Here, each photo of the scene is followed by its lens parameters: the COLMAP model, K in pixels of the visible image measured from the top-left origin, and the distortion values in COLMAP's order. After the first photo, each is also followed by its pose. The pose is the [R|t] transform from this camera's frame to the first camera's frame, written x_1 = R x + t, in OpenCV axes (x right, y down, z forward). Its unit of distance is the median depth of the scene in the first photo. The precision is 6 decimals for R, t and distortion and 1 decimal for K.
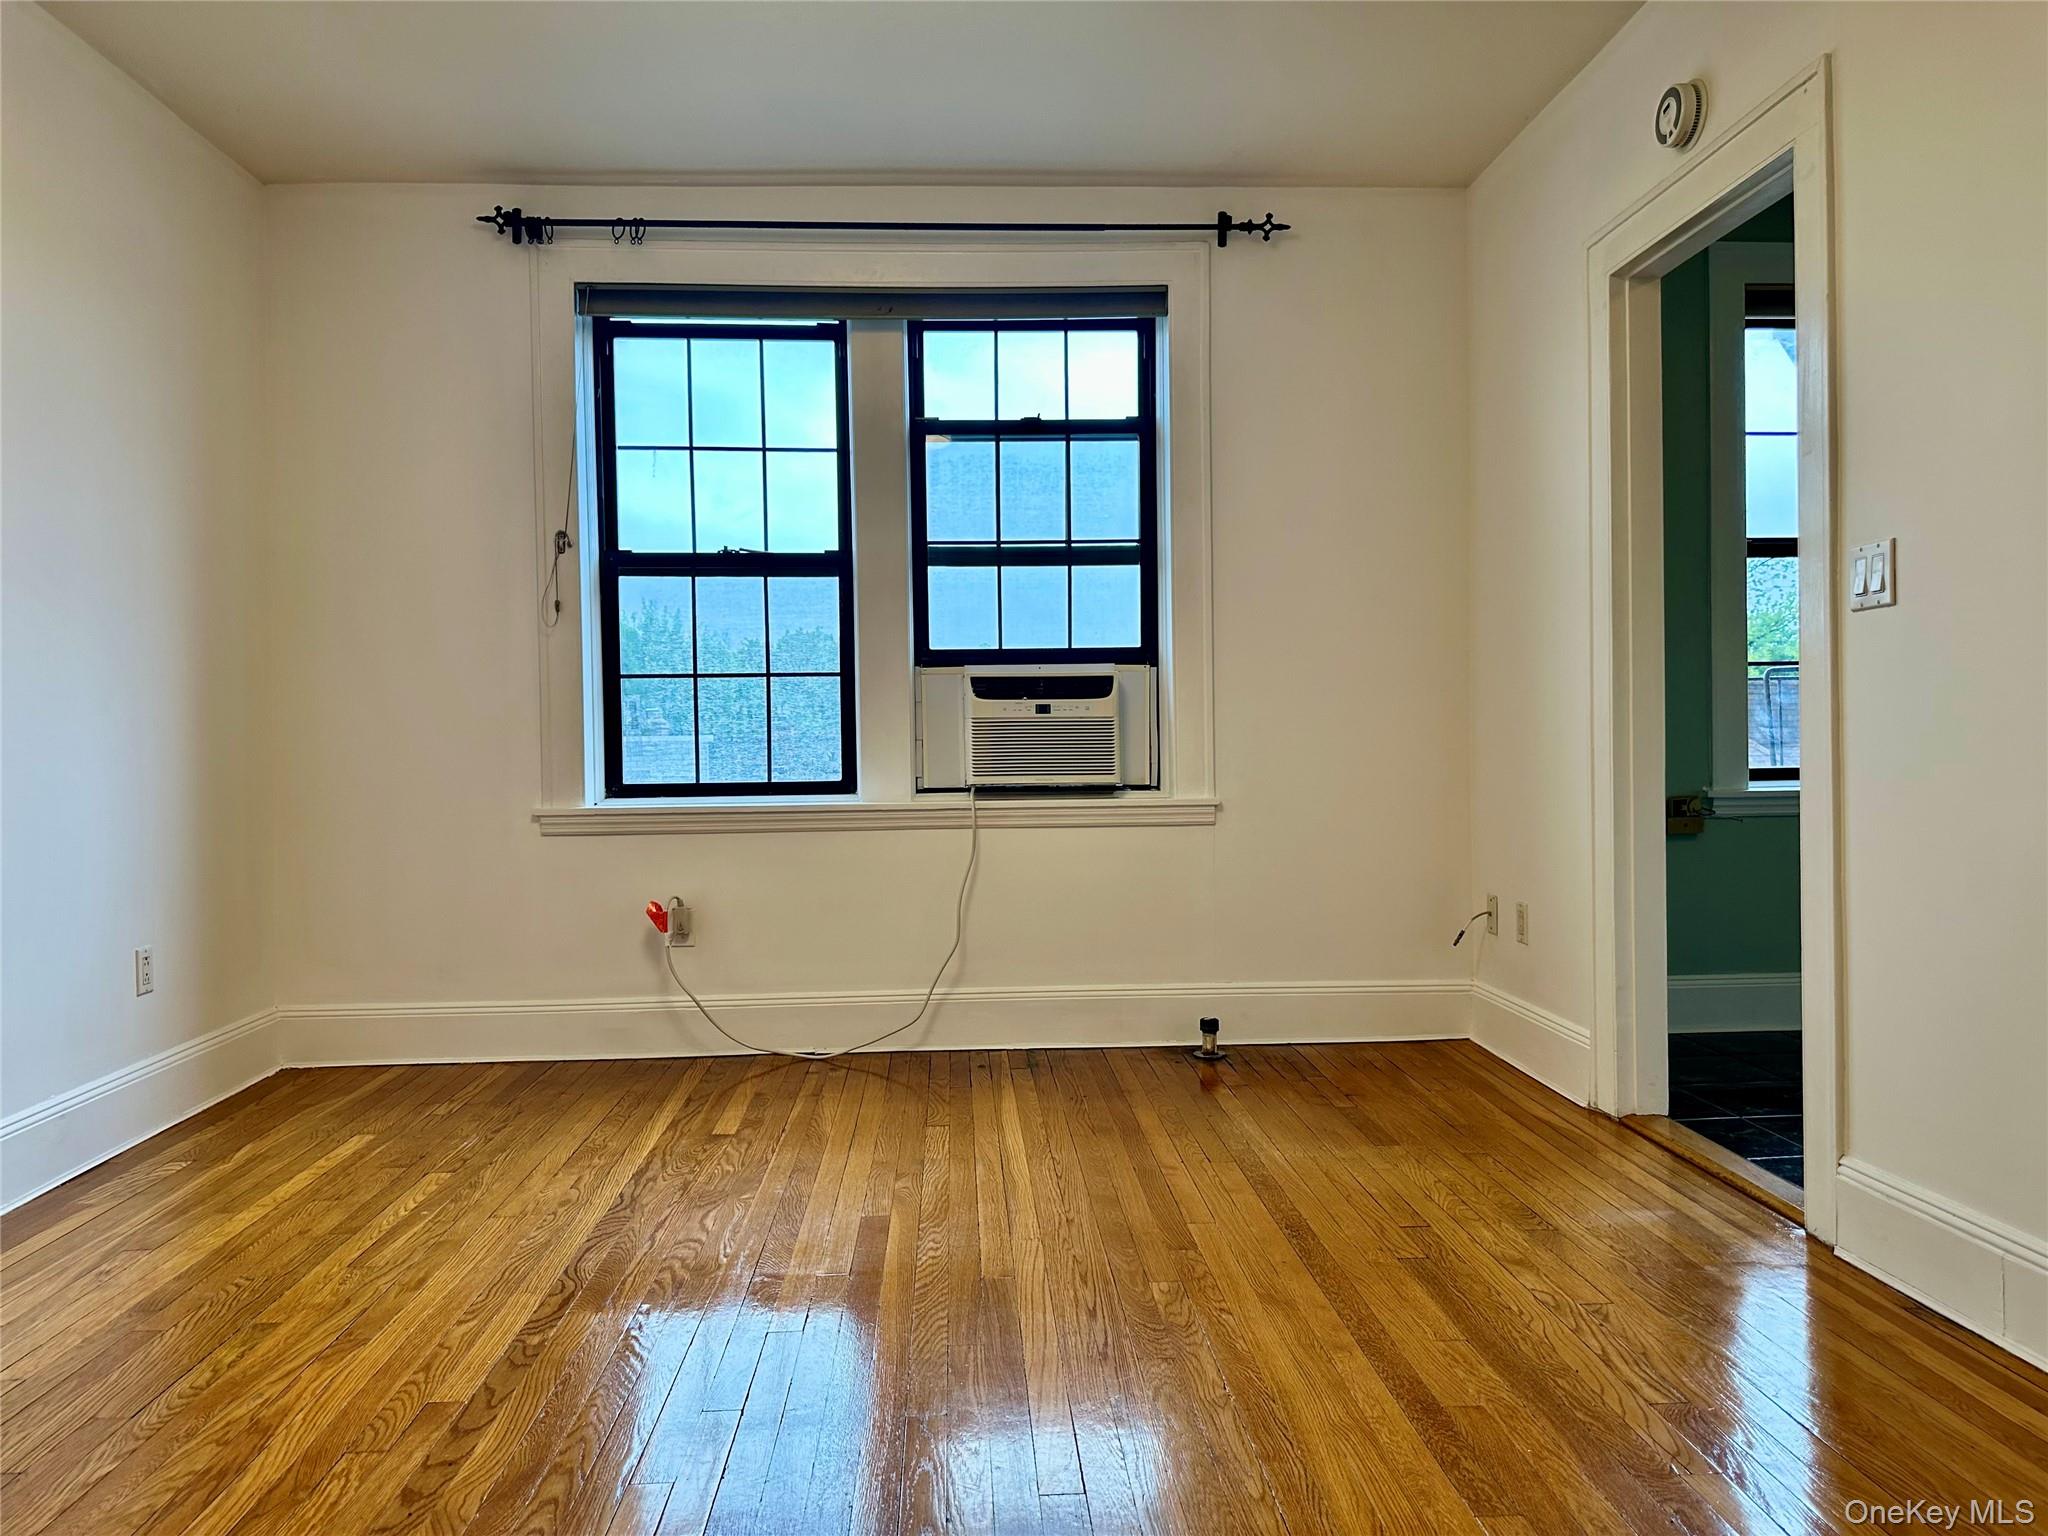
lens RADIAL K [[1450.7, 0, 1017.5], [0, 1450.7, 776.1], [0, 0, 1]] dist [0.157110, -0.269891]
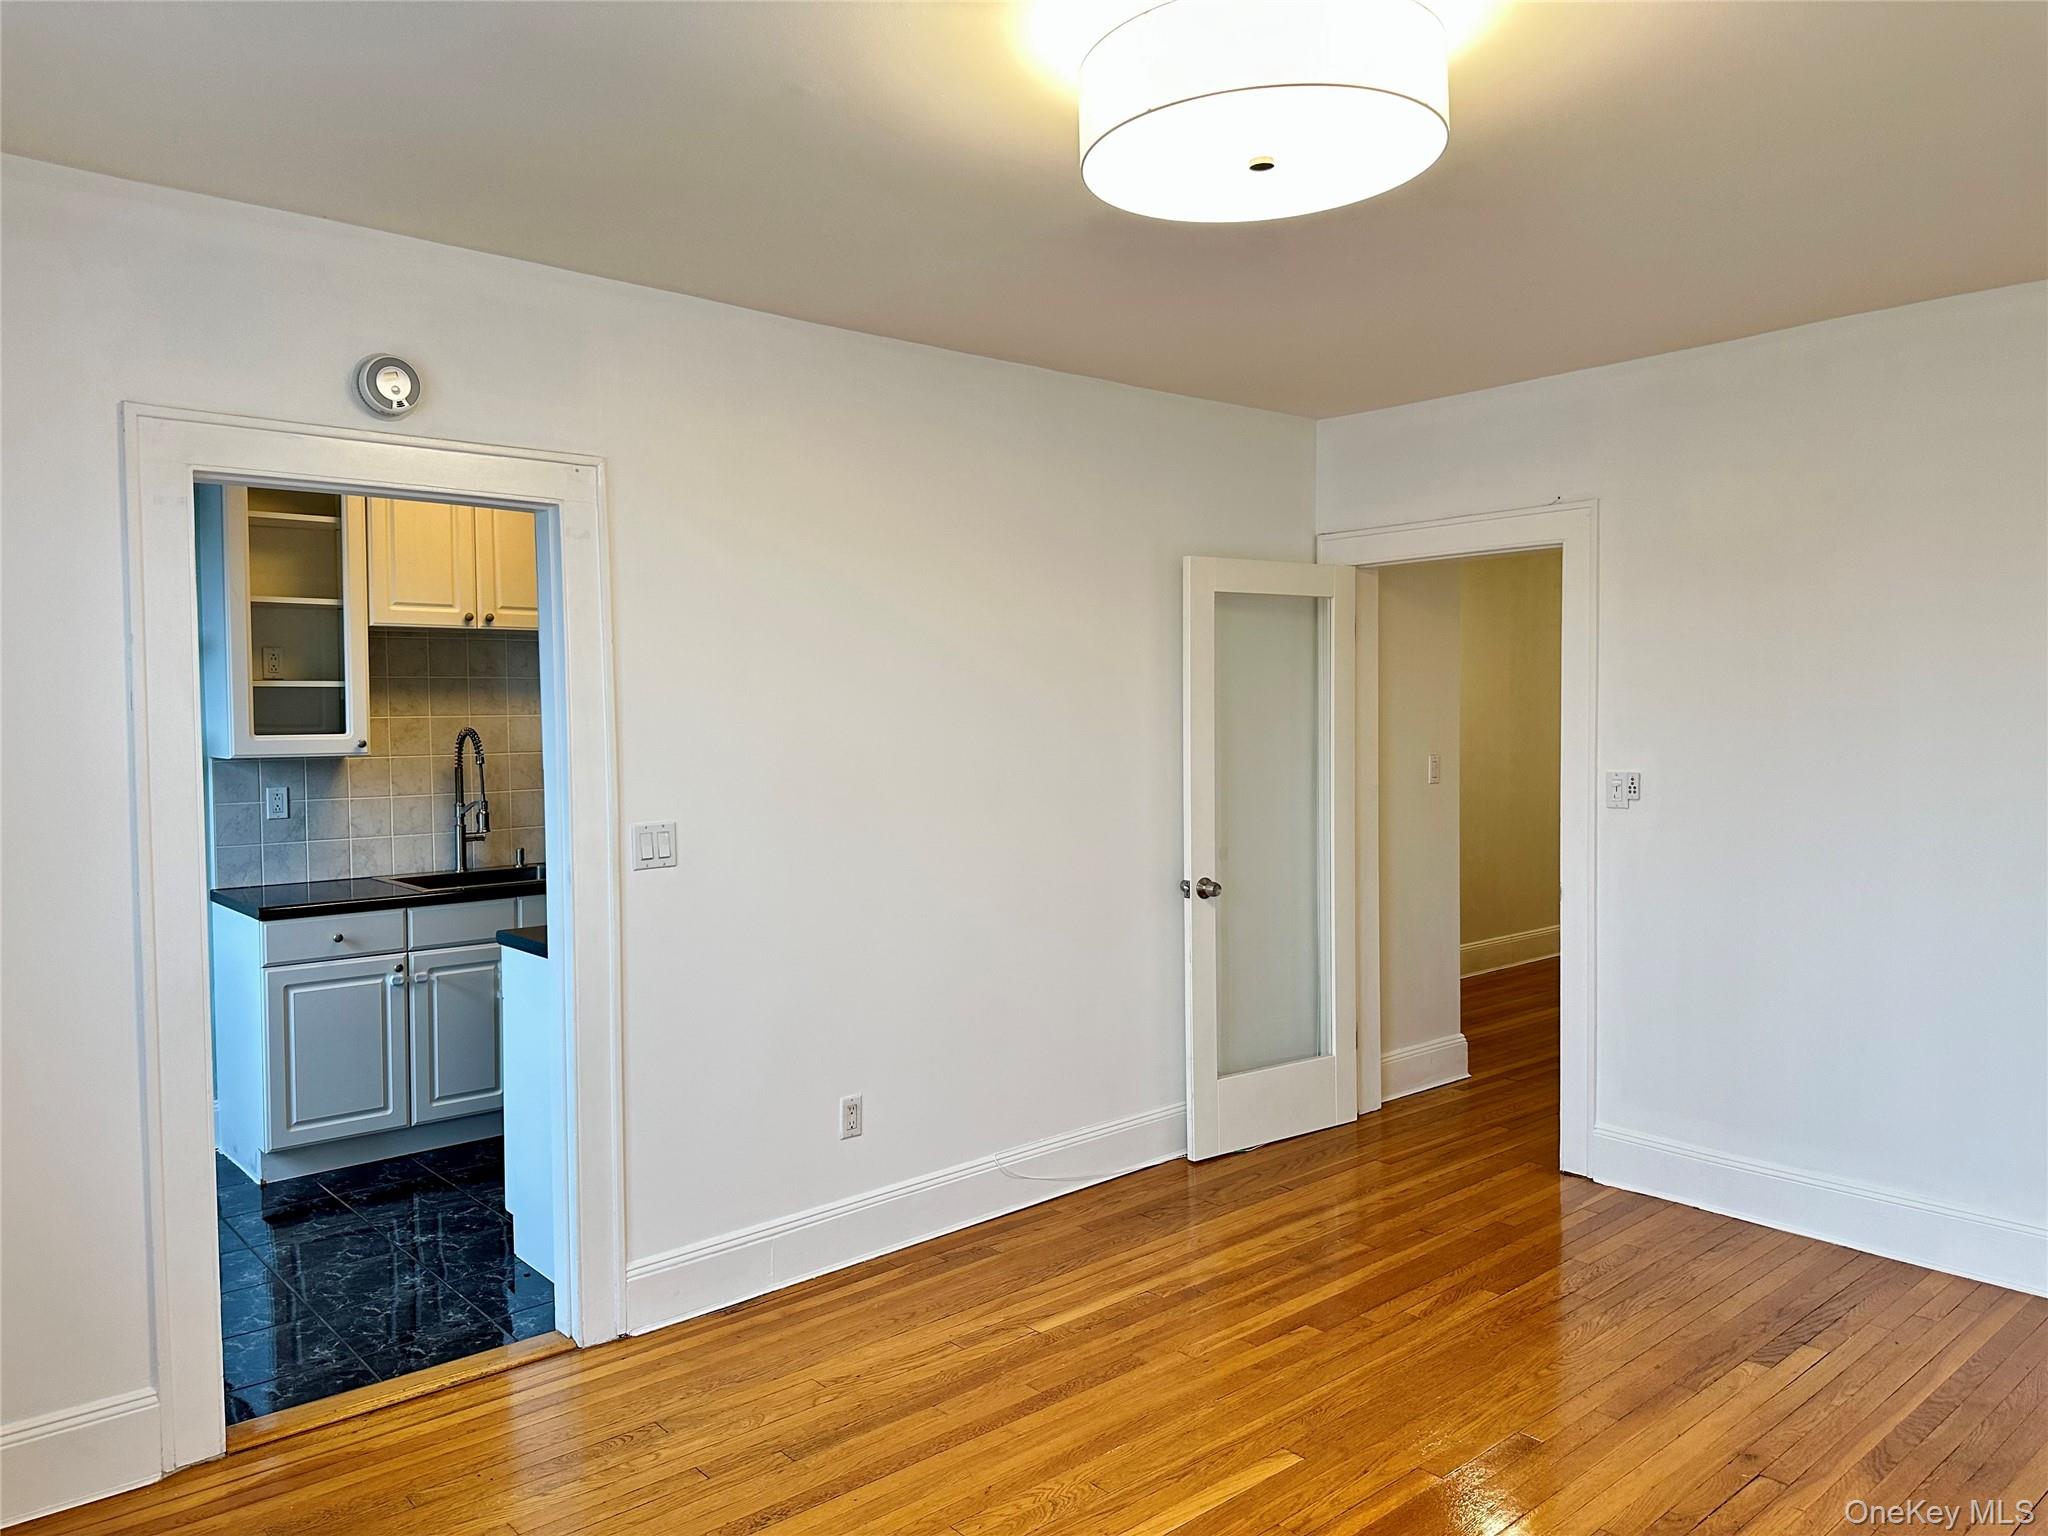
lens RADIAL K [[1450.7, 0, 1017.5], [0, 1450.7, 776.1], [0, 0, 1]] dist [0.157110, -0.269891]
pose [[-0.628388, -0.016913, 0.777717, -0.436511], [0.034083, 0.998205, 0.049246, -0.150468], [-0.777153, 0.057453, -0.626683, 0.926792]]
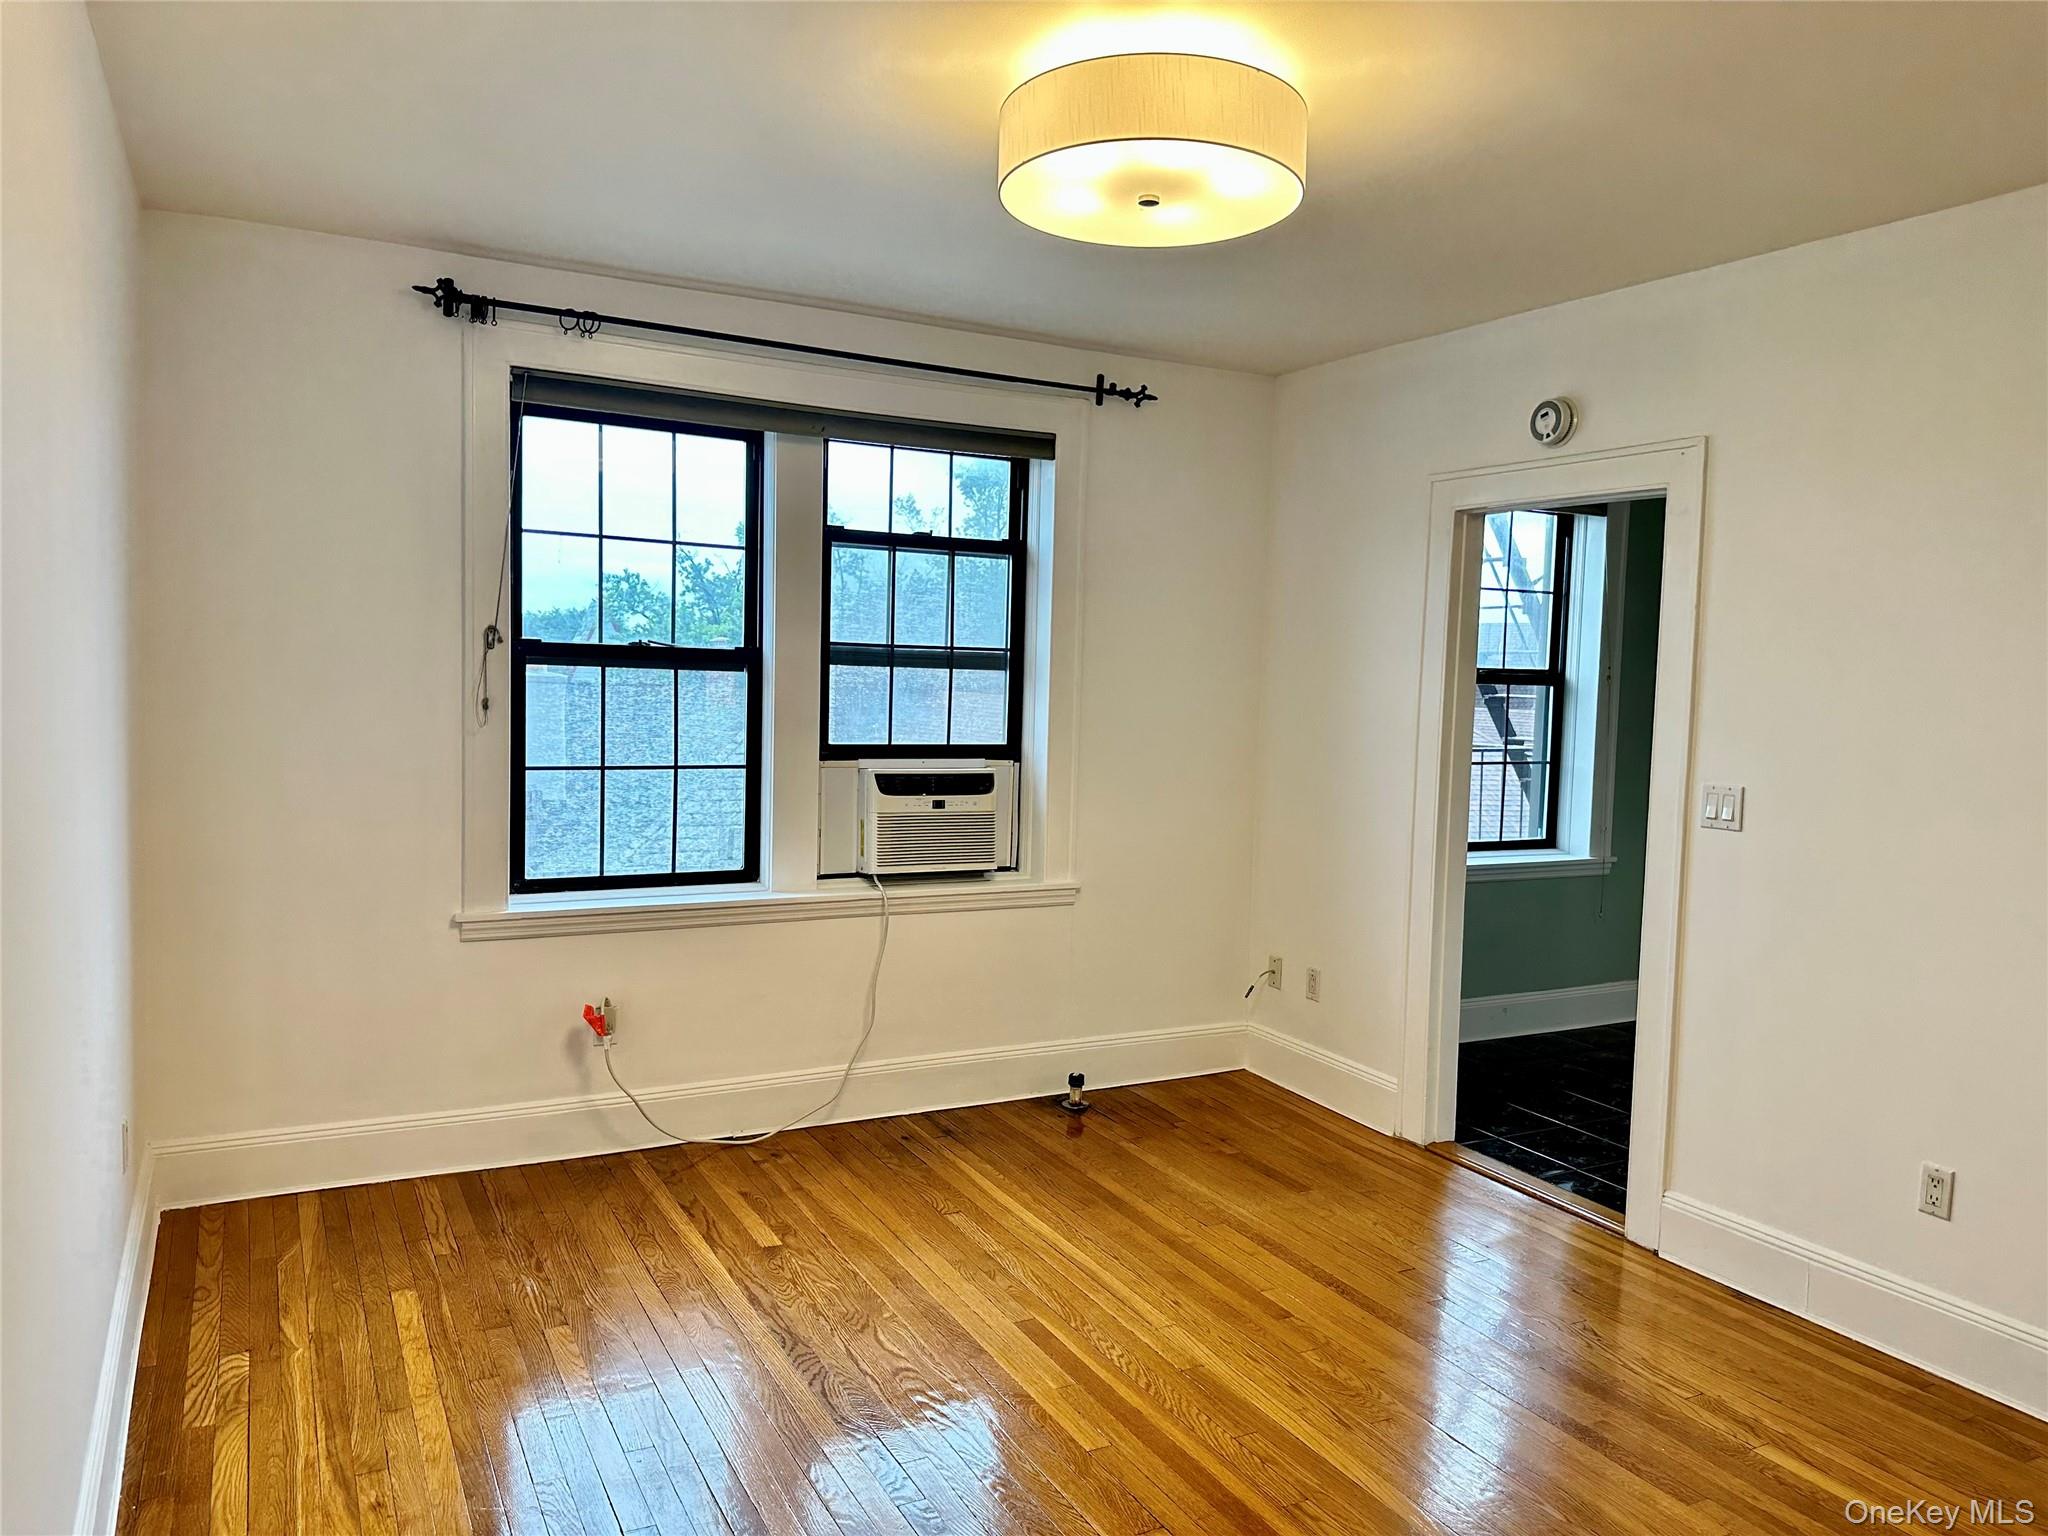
lens RADIAL K [[1450.7, 0, 1017.5], [0, 1450.7, 776.1], [0, 0, 1]] dist [0.157110, -0.269891]
pose [[0.903521, 0.008949, 0.428450, -0.396198], [-0.034402, 0.998070, 0.051699, -0.125294], [-0.427161, -0.061451, 0.902085, -0.016375]]
